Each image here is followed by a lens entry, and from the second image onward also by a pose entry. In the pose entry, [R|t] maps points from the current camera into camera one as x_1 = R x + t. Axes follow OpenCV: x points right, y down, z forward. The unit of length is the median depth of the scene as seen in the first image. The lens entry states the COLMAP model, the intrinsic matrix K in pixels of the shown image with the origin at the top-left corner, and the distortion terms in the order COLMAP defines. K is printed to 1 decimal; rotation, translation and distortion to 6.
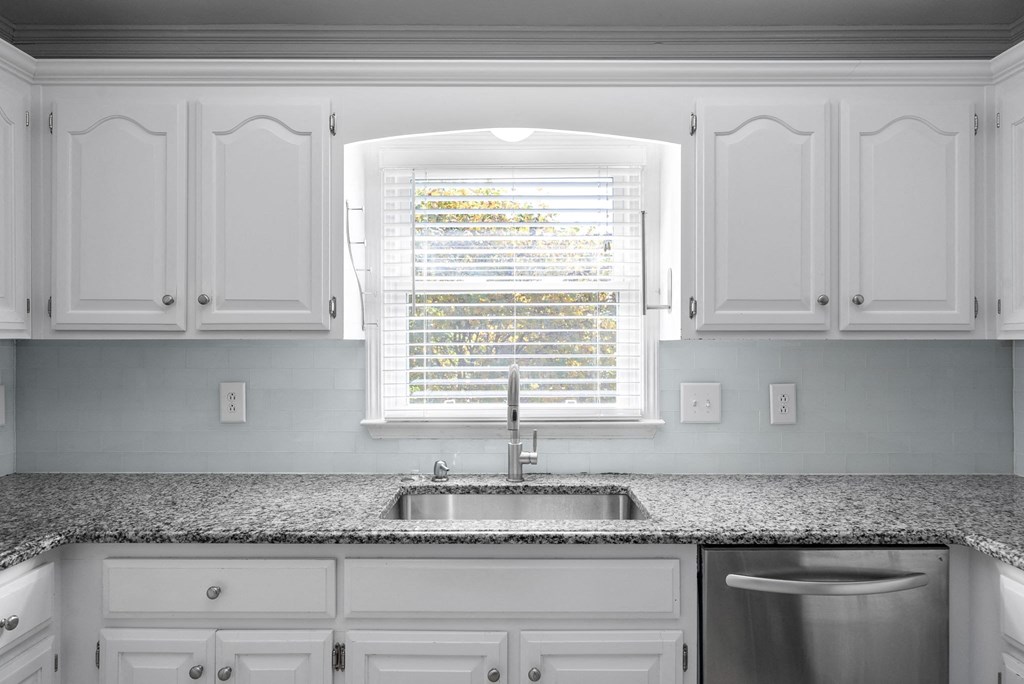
lens RADIAL K [[604.4, 0, 507.4], [0, 604.4, 339.3], [0, 0, 1]] dist [-0.000314, -0.000215]
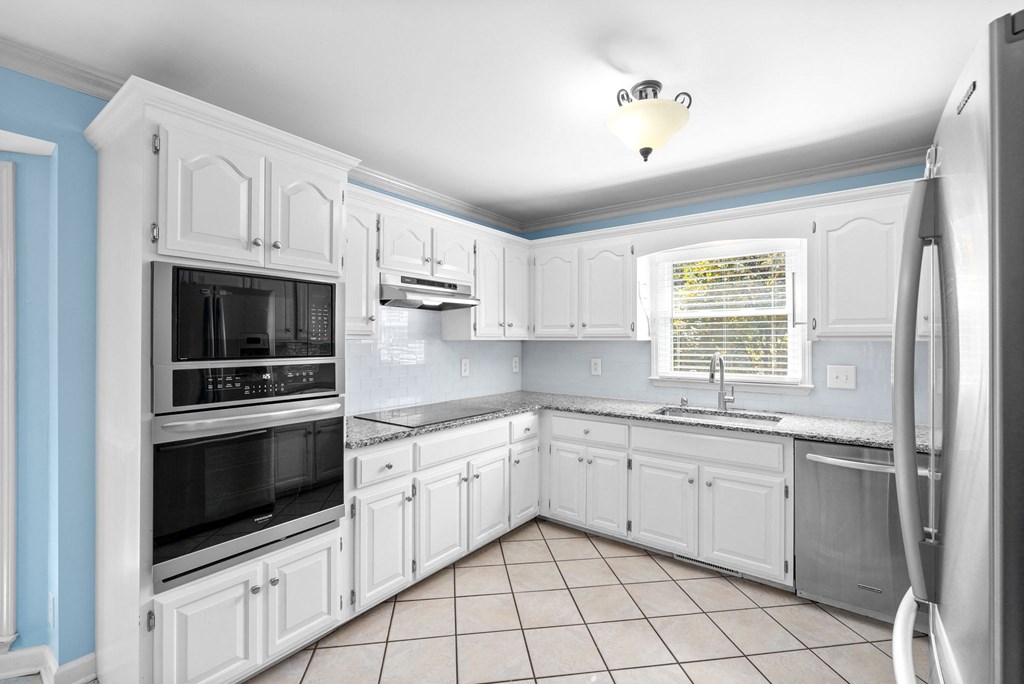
lens RADIAL K [[429.2, 0, 519.4], [0, 429.2, 339.8], [0, 0, 1]] dist [-0.001124, -0.000082]
pose [[0.804329, 0.000713, -0.594184, 0.365987], [-0.000300, 1.000000, 0.000794, -0.003292], [0.594184, -0.000460, 0.804329, -0.639583]]
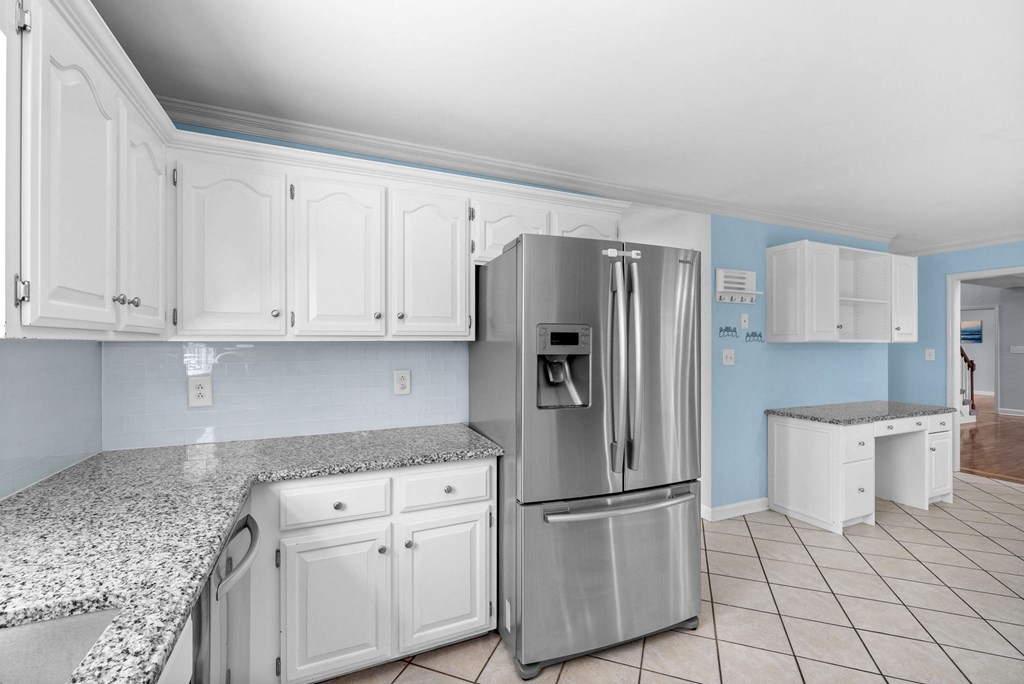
lens RADIAL K [[429.2, 0, 519.4], [0, 429.2, 339.8], [0, 0, 1]] dist [-0.001124, -0.000082]
pose [[-0.403218, 0.006953, 0.915077, -0.358582], [0.000209, 0.999972, -0.007506, 0.005474], [-0.915104, -0.002835, -0.403208, 0.690908]]
